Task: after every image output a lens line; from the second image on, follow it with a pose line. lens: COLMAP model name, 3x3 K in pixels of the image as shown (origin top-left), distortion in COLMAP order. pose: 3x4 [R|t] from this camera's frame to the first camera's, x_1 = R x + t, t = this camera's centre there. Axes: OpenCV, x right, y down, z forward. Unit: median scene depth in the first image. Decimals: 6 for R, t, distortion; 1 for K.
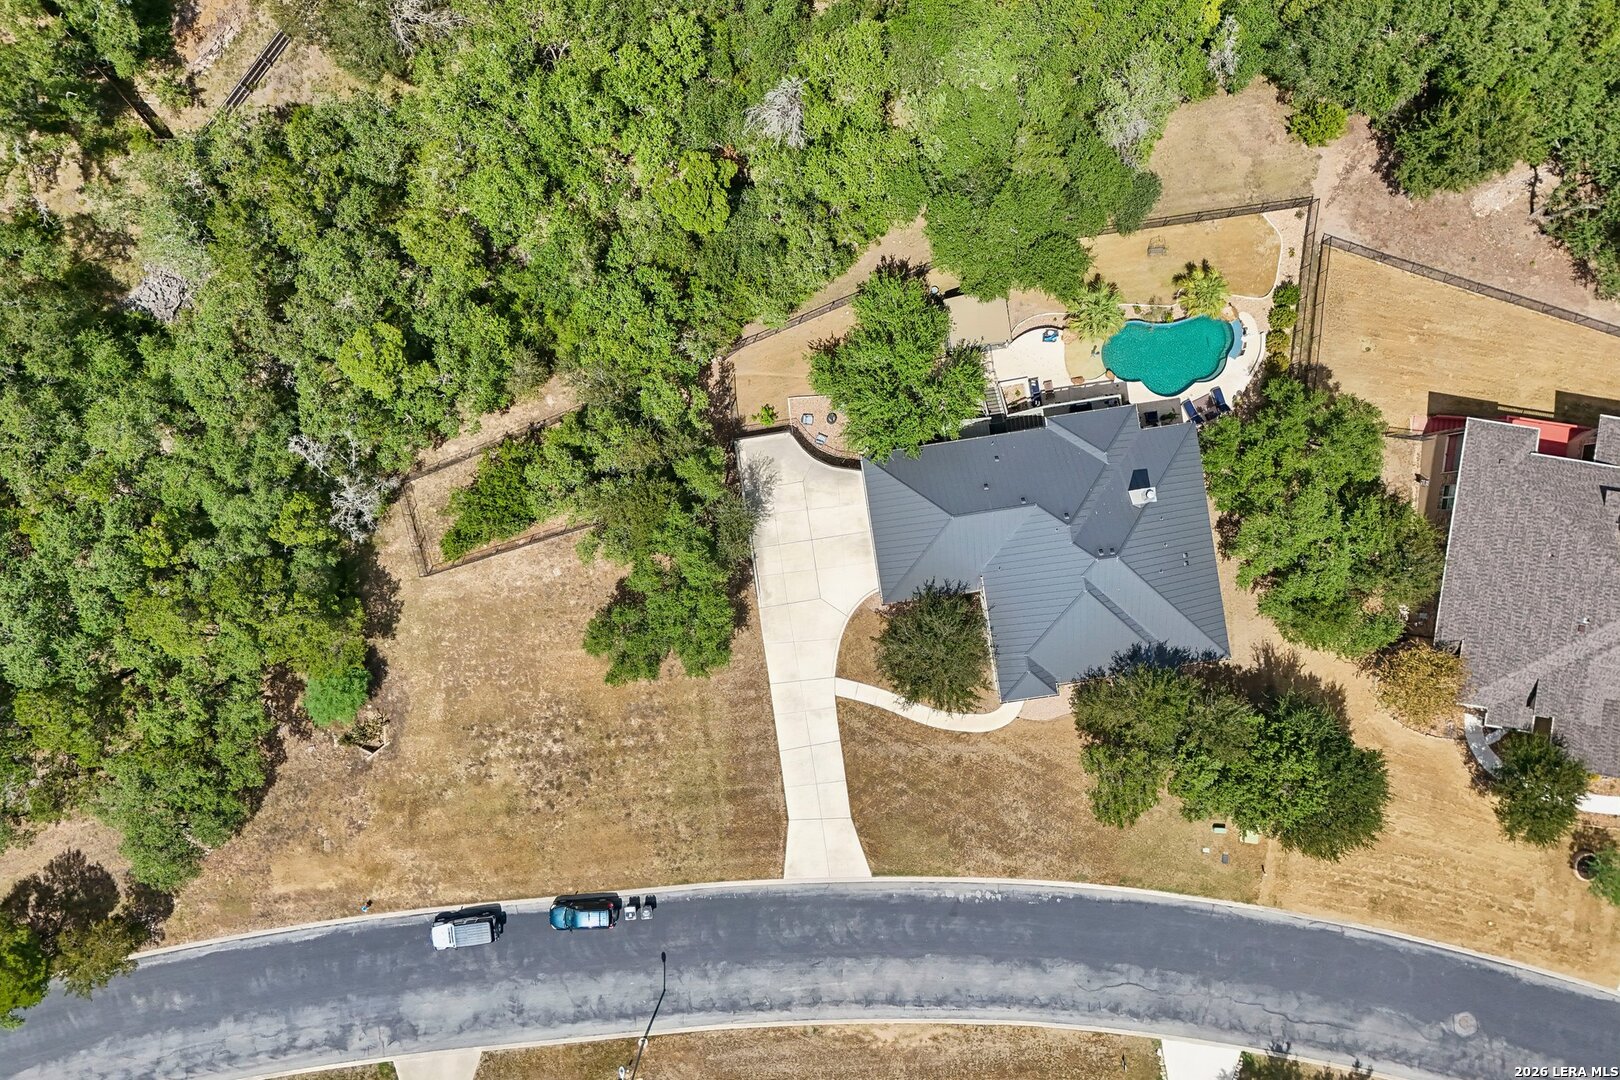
lens RADIAL K [[1192.3, 0, 810.0], [0, 1192.3, 540.0], [0, 0, 1]] dist [0.077453, -0.076067]
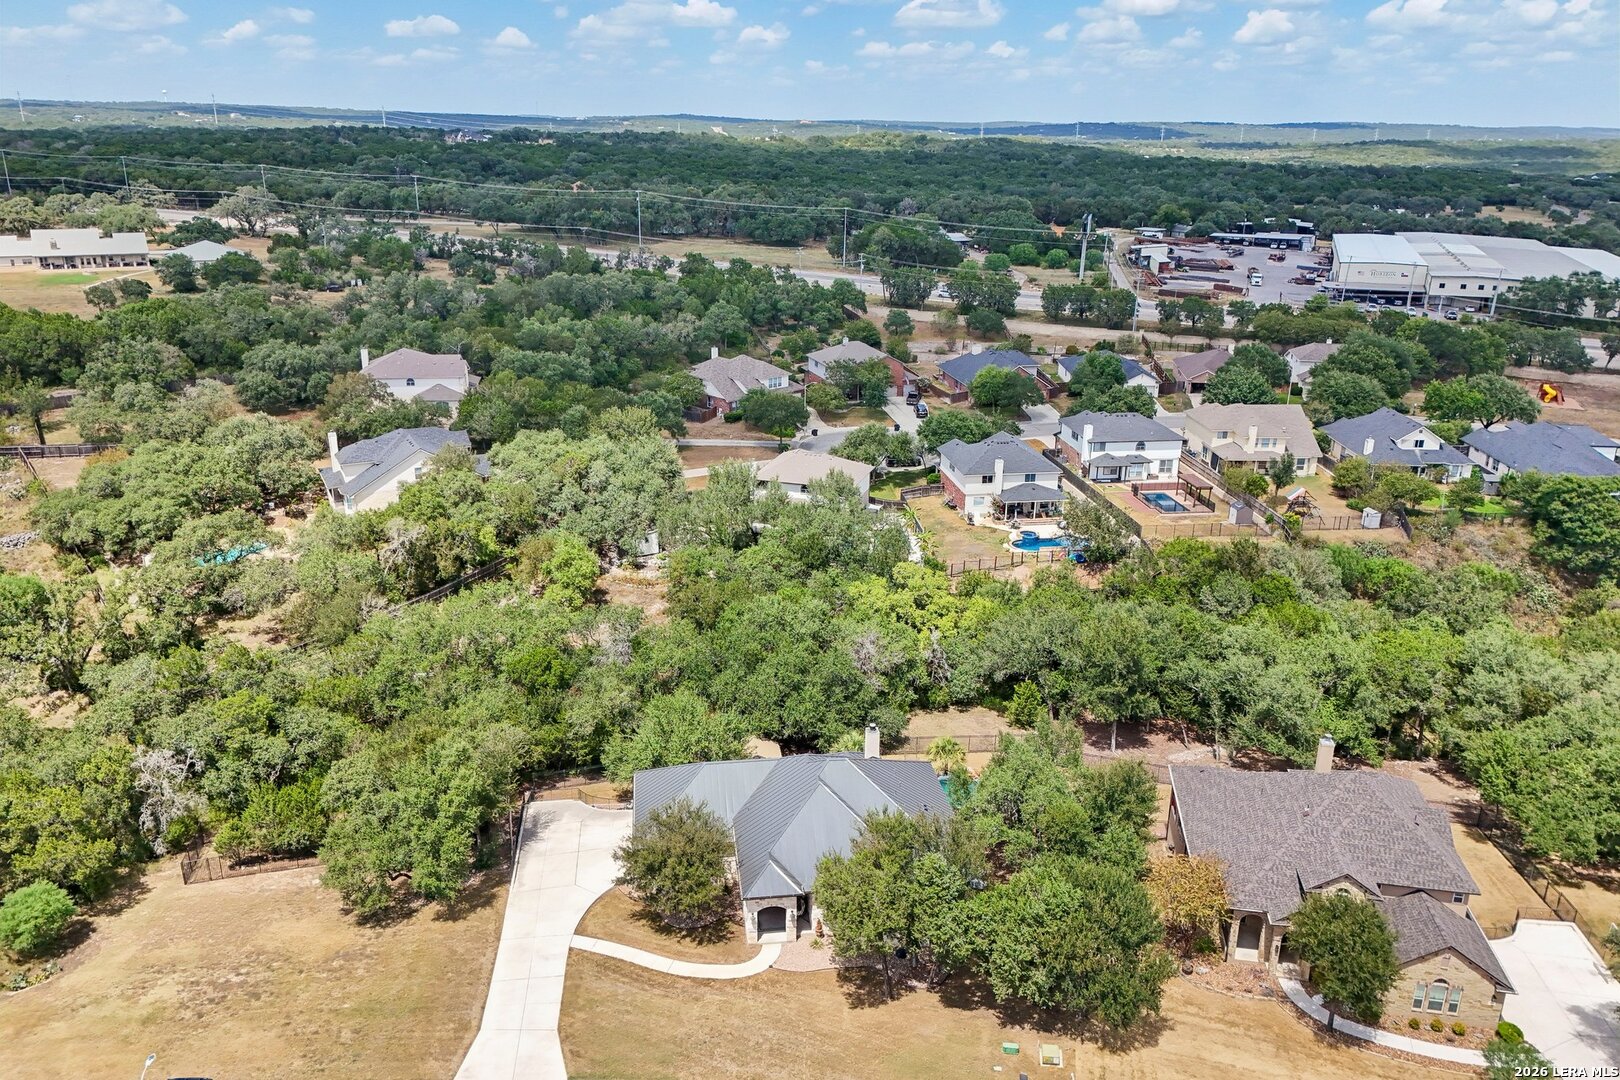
lens RADIAL K [[1192.3, 0, 810.0], [0, 1192.3, 540.0], [0, 0, 1]] dist [0.077453, -0.076067]
pose [[0.999836, -0.008983, -0.015698, 0.222899], [-0.011711, 0.339888, -0.940393, 0.892026], [0.013784, 0.940423, 0.339727, 0.406510]]
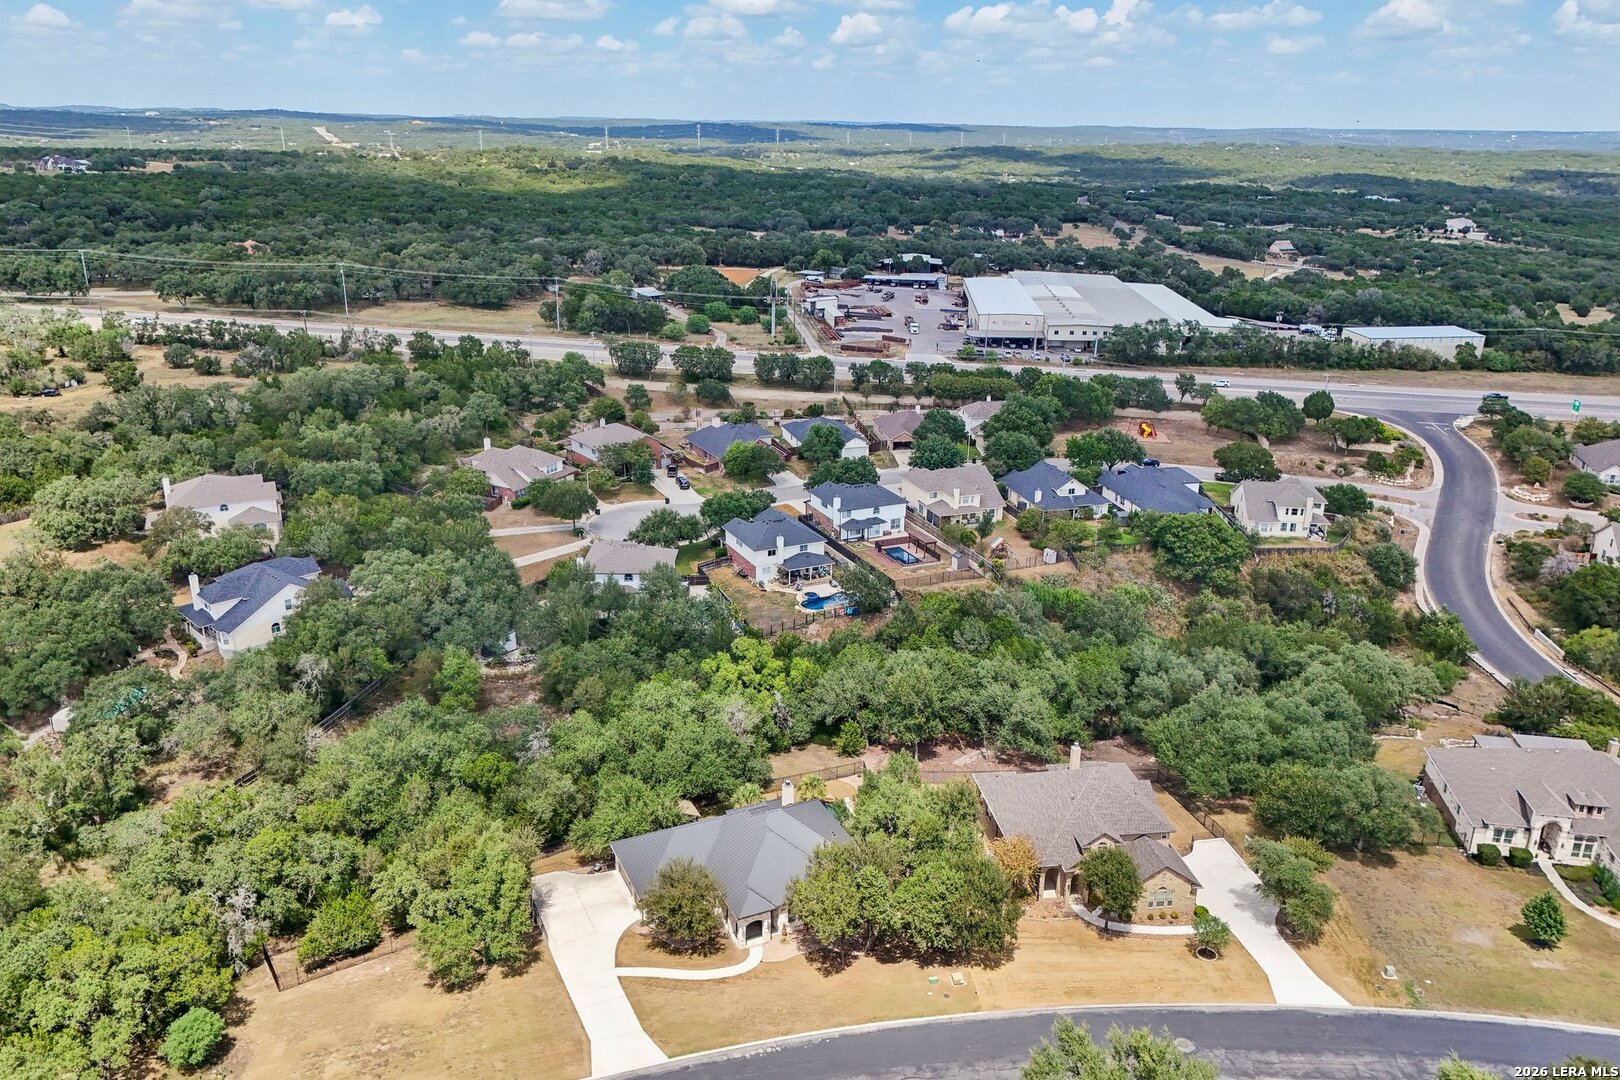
lens RADIAL K [[1192.3, 0, 810.0], [0, 1192.3, 540.0], [0, 0, 1]] dist [0.077453, -0.076067]
pose [[0.958374, -0.106248, 0.265010, -0.073249], [0.285411, 0.331408, -0.899283, 1.201494], [0.007721, 0.937486, 0.347937, 0.121095]]
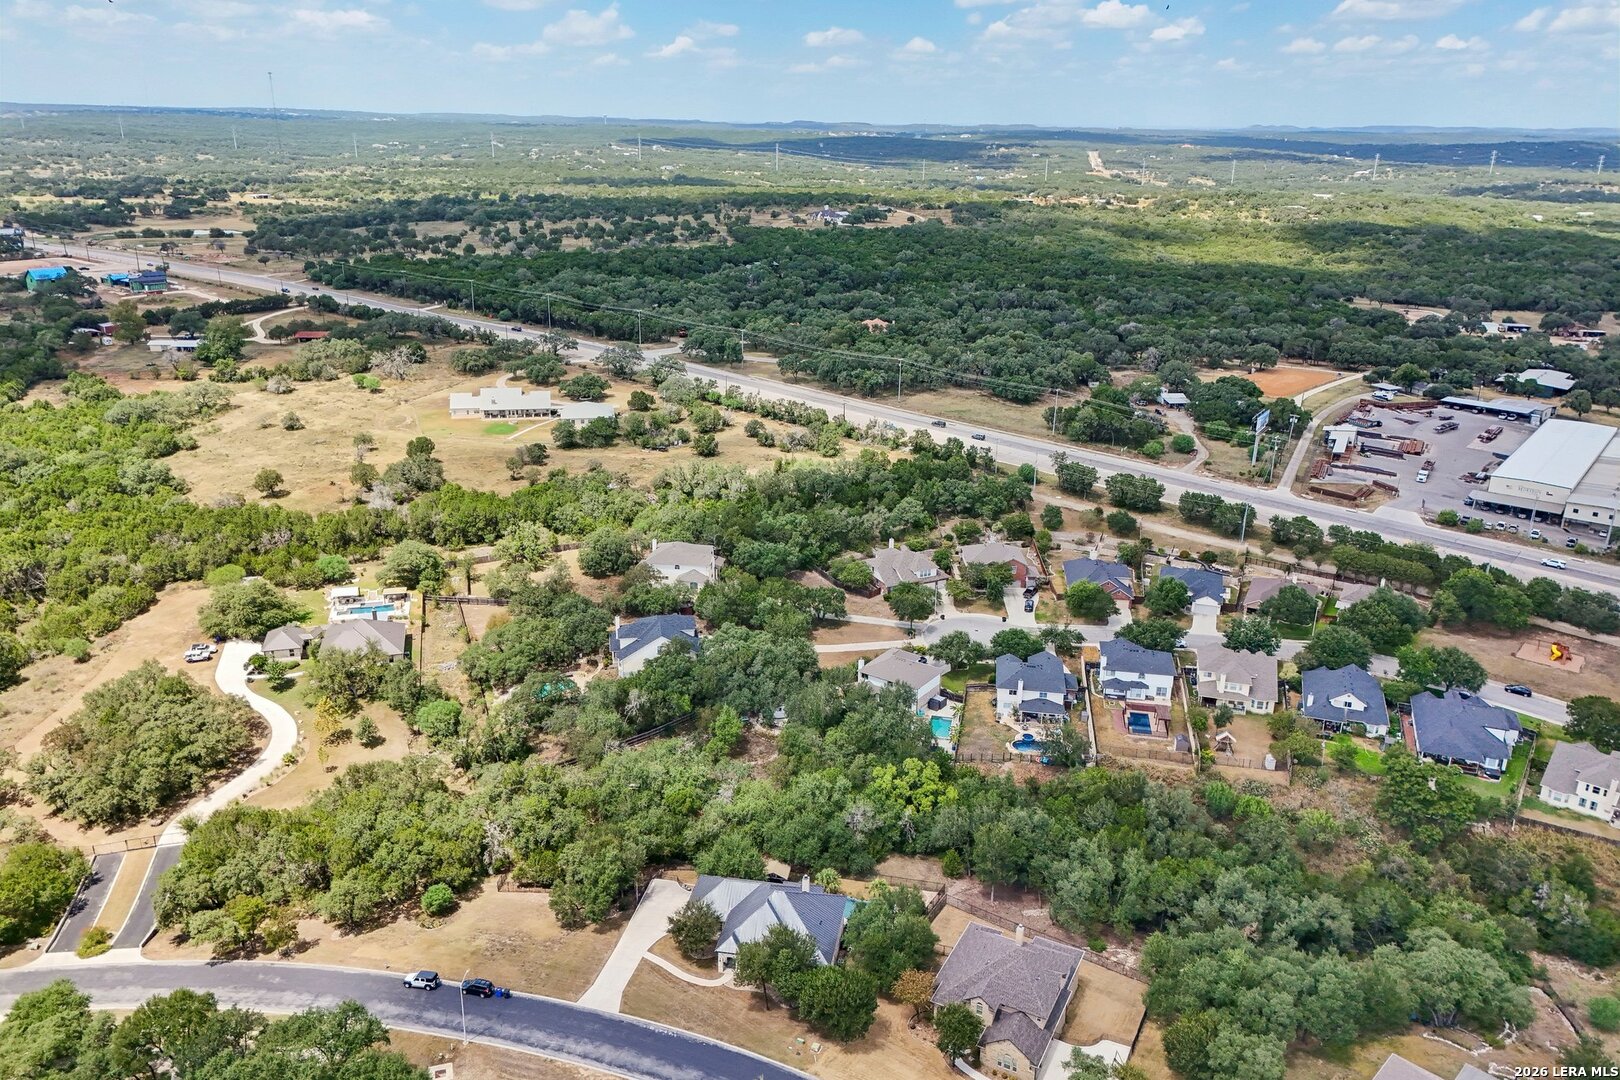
lens RADIAL K [[1192.3, 0, 810.0], [0, 1192.3, 540.0], [0, 0, 1]] dist [0.077453, -0.076067]
pose [[0.949571, 0.091123, -0.300018, 0.841665], [-0.313168, 0.322898, -0.893120, 1.643518], [0.015492, 0.942037, 0.335151, -0.339476]]
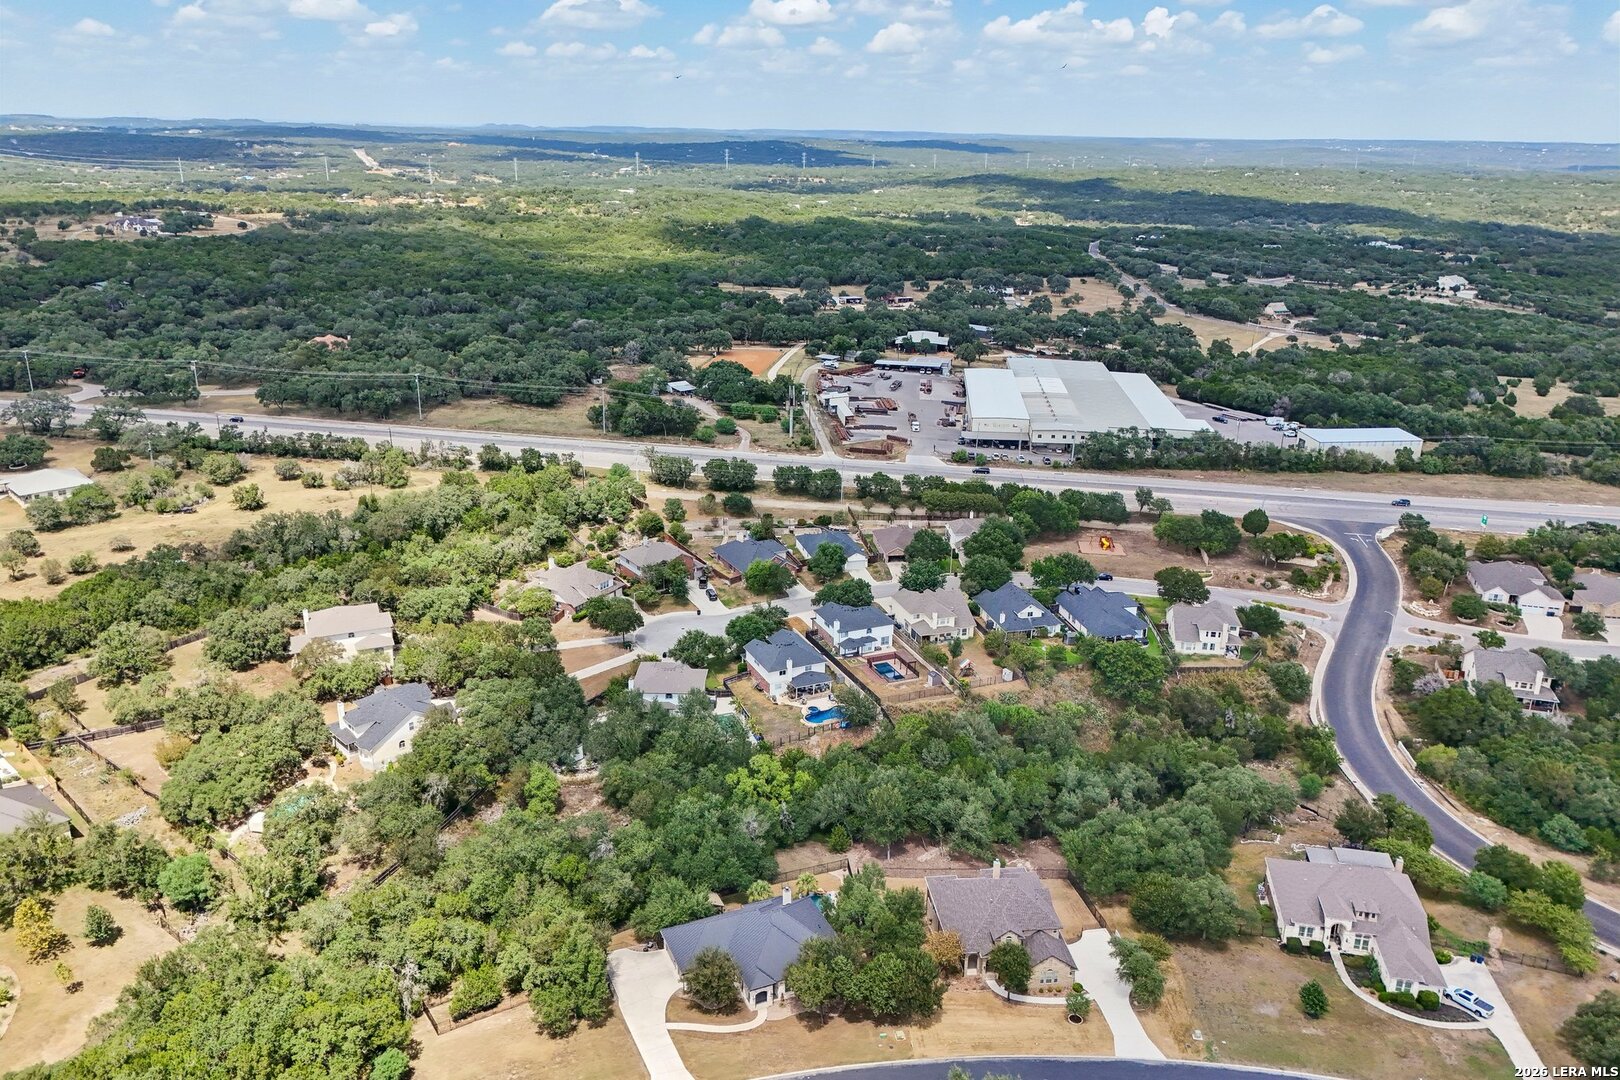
lens RADIAL K [[1192.3, 0, 810.0], [0, 1192.3, 540.0], [0, 0, 1]] dist [0.077453, -0.076067]
pose [[0.964343, -0.096720, 0.246350, -0.154282], [0.264575, 0.329172, -0.906447, 1.655839], [0.006580, 0.939304, 0.343024, -0.359580]]
